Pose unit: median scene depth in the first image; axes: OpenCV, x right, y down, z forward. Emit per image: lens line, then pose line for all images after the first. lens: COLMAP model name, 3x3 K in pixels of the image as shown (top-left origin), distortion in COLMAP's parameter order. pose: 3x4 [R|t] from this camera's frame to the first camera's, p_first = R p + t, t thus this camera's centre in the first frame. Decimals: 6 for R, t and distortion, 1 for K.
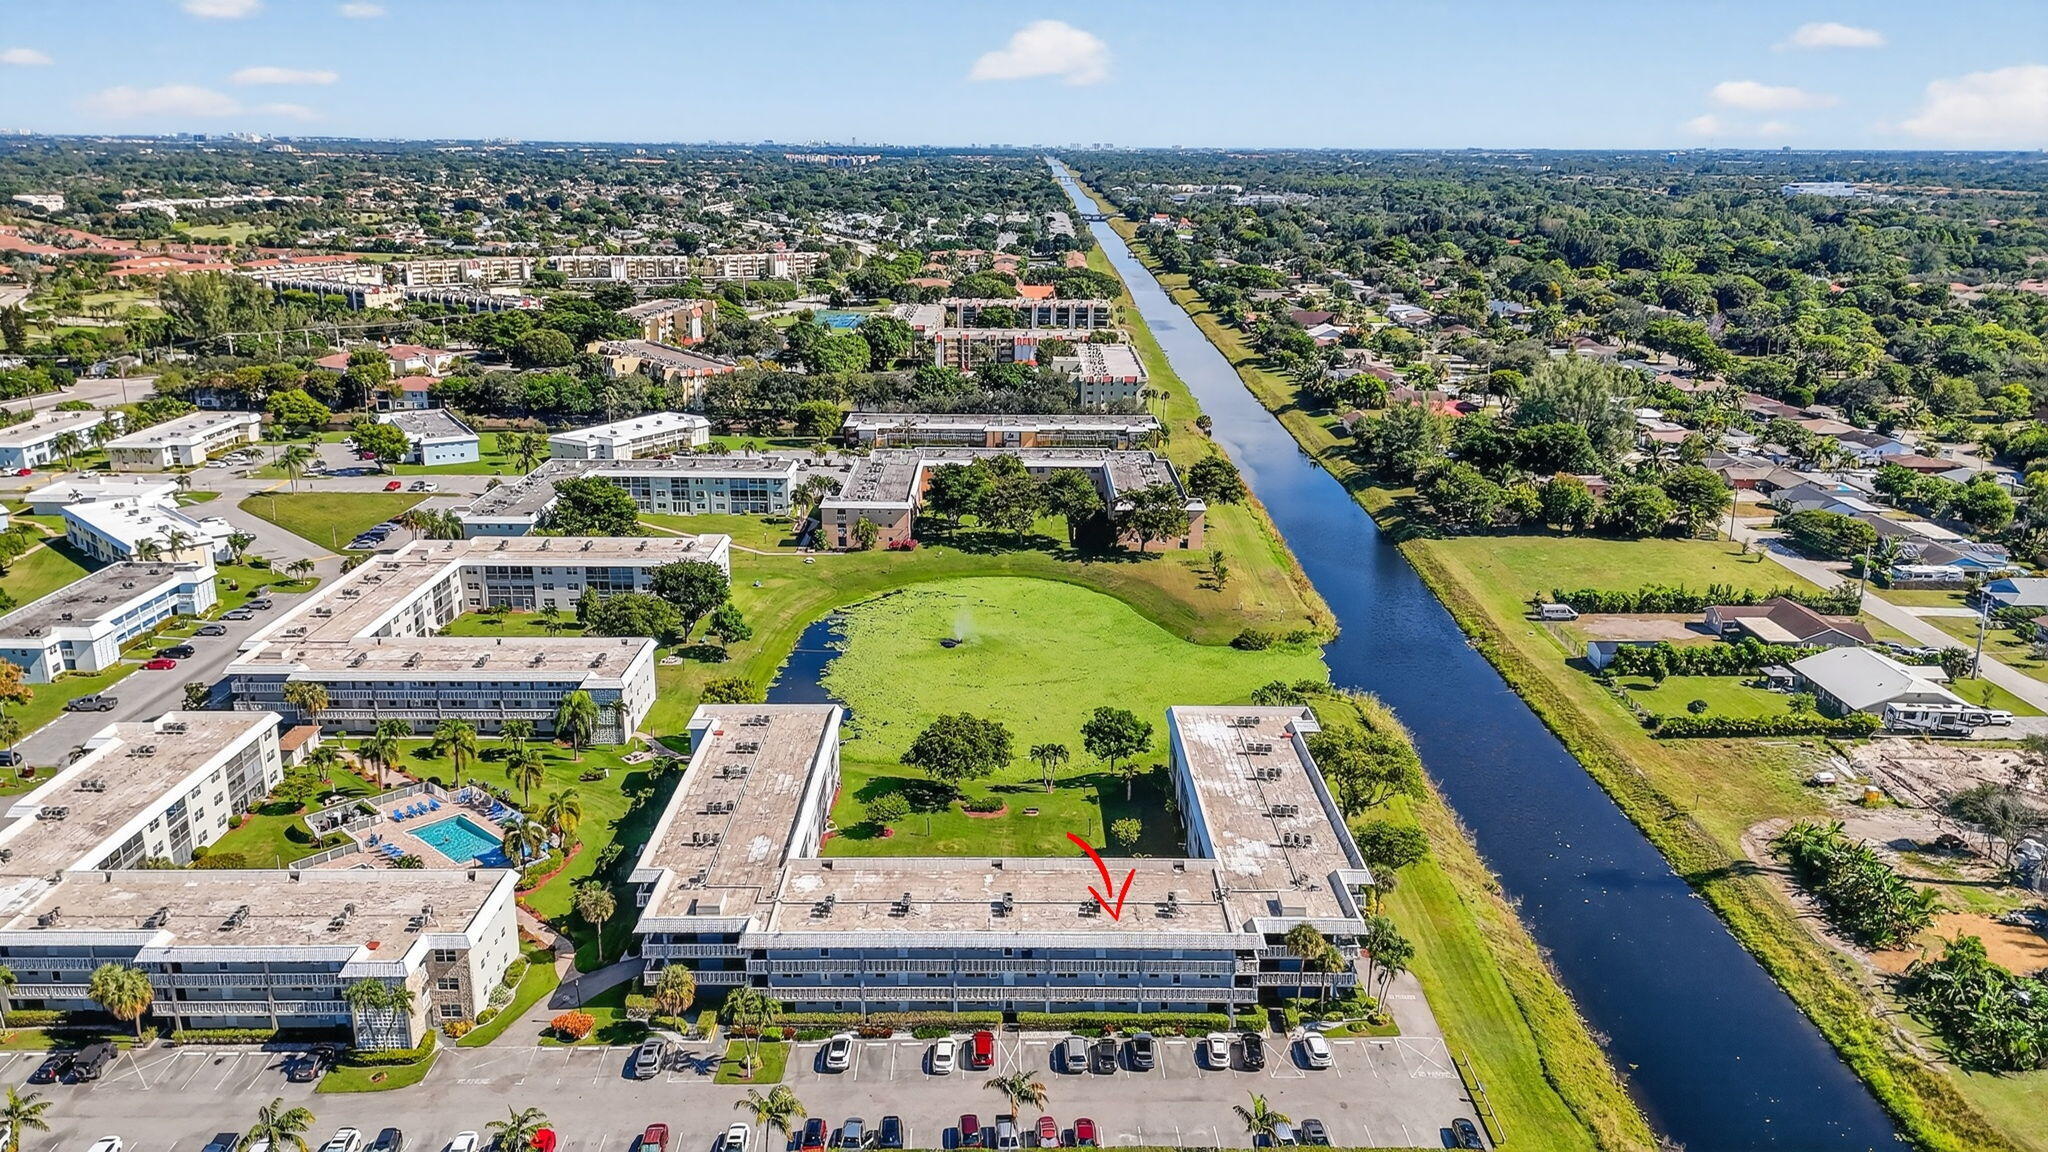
lens RADIAL K [[1491.0, 0, 1024.0], [0, 1491.0, 576.0], [0, 0, 1]] dist [0.098027, -0.125094]
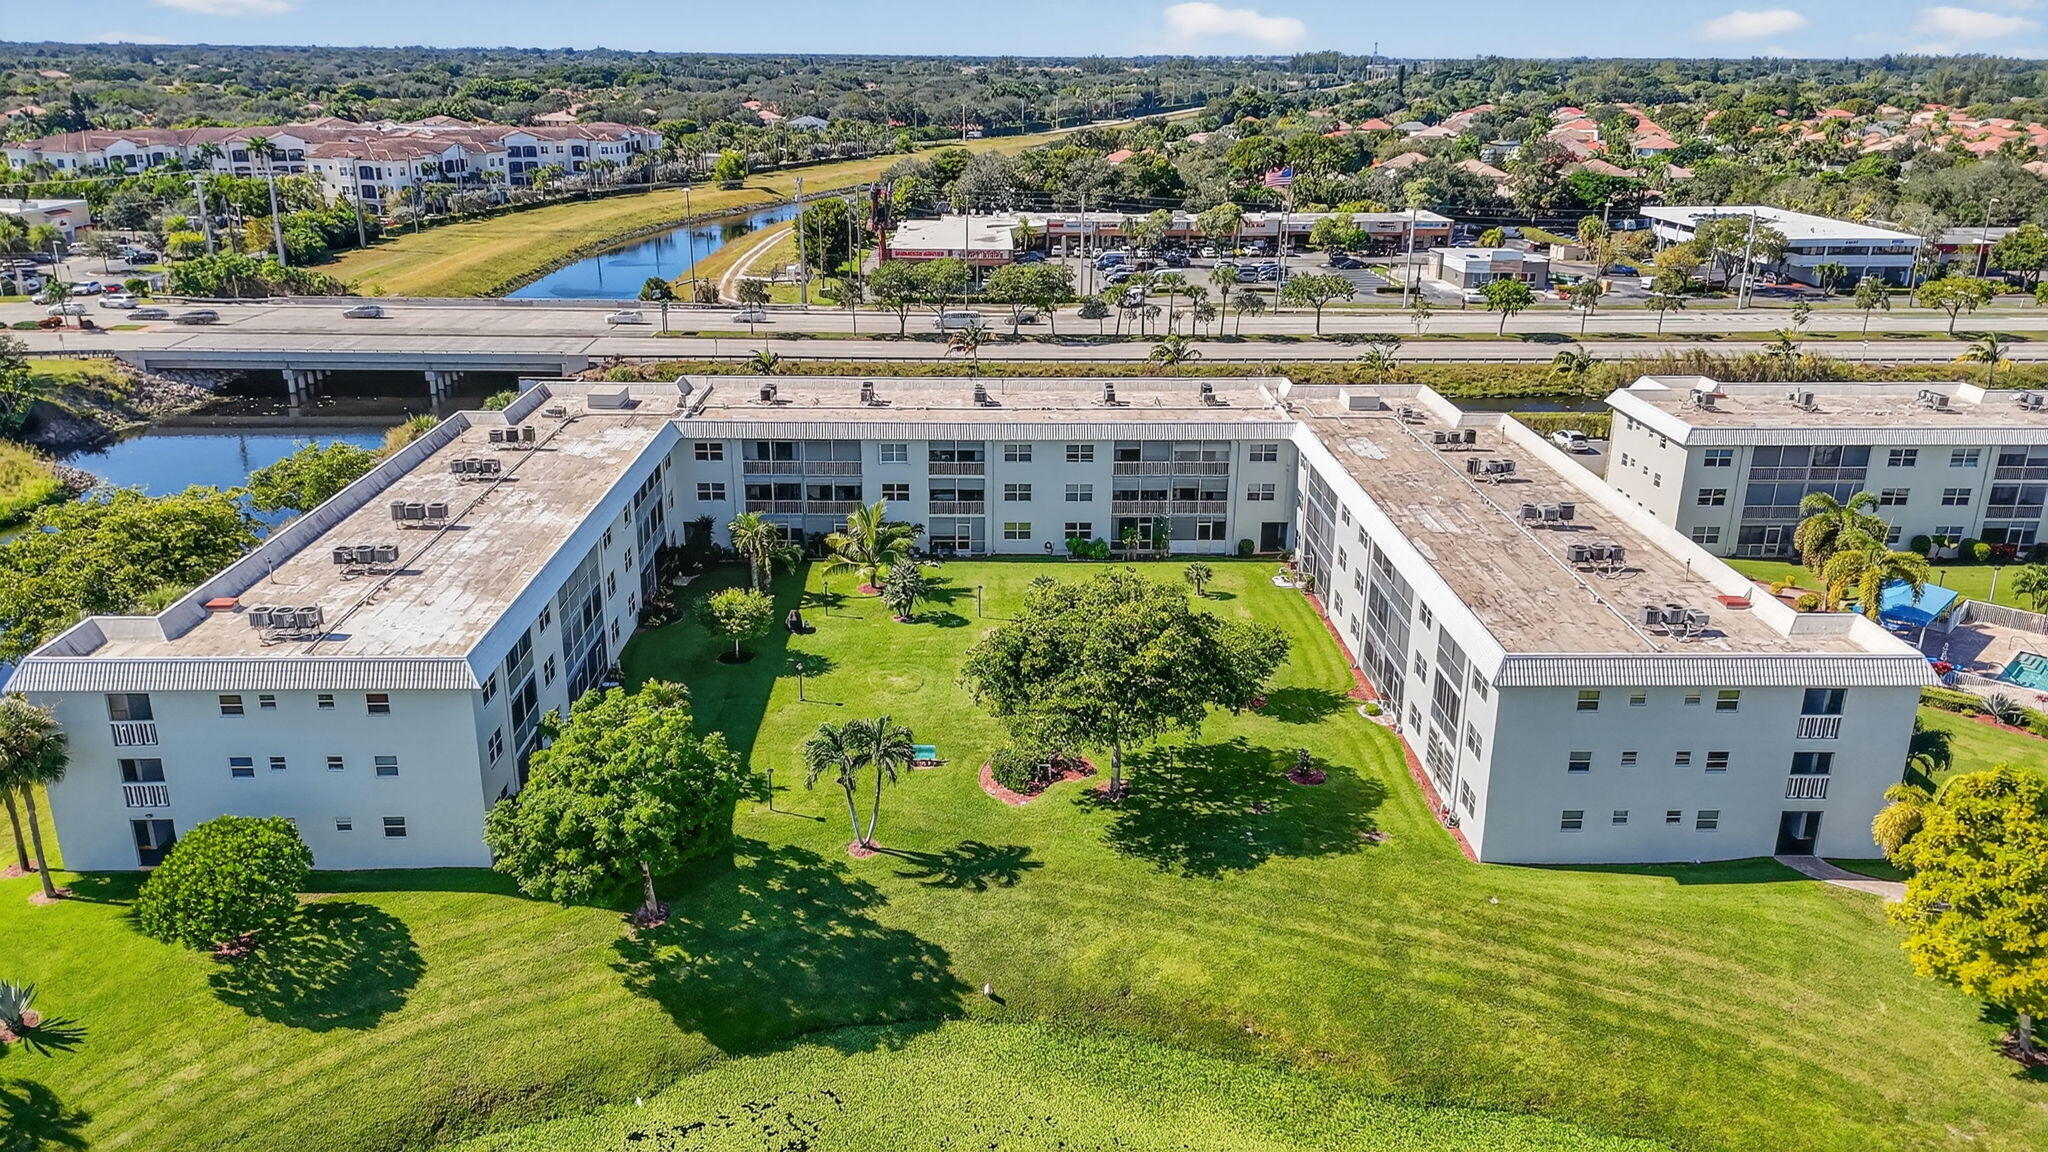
lens RADIAL K [[1513.2, 0, 1024.0], [0, 1513.2, 576.0], [0, 0, 1]] dist [0.072982, -0.071269]
pose [[-0.999768, -0.010748, -0.018691, -0.008731], [-0.019537, 0.818283, 0.574483, -0.073699], [0.009120, 0.574715, -0.818303, 0.790569]]
